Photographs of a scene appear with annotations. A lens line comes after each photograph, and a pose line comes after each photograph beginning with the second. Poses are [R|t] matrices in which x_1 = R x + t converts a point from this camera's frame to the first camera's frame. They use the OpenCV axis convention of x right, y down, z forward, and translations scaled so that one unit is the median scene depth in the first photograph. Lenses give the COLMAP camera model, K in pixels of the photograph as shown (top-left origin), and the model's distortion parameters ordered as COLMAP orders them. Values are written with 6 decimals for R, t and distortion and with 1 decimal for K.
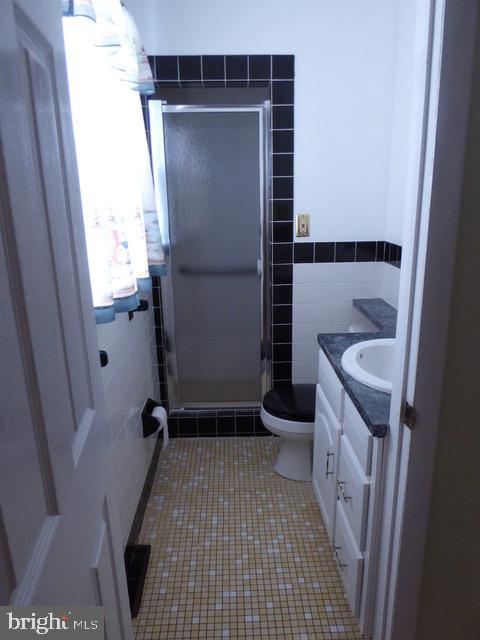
lens RADIAL K [[461.0, 0, 241.5], [0, 461.0, 319.7], [0, 0, 1]] dist [-0.008519, -0.010183]
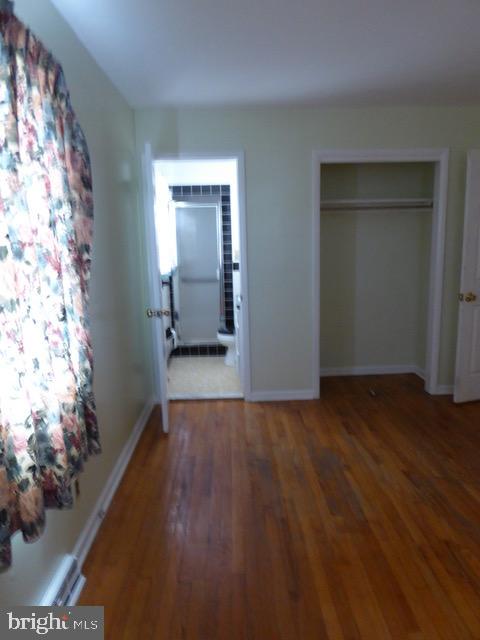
lens RADIAL K [[461.0, 0, 239.2], [0, 461.0, 320.7], [0, 0, 1]] dist [-0.008519, -0.010183]
pose [[0.999938, -0.008847, -0.006802, 0.165312], [0.008013, 0.993424, -0.114212, 0.390140], [0.007768, 0.114150, 0.993433, -1.257389]]
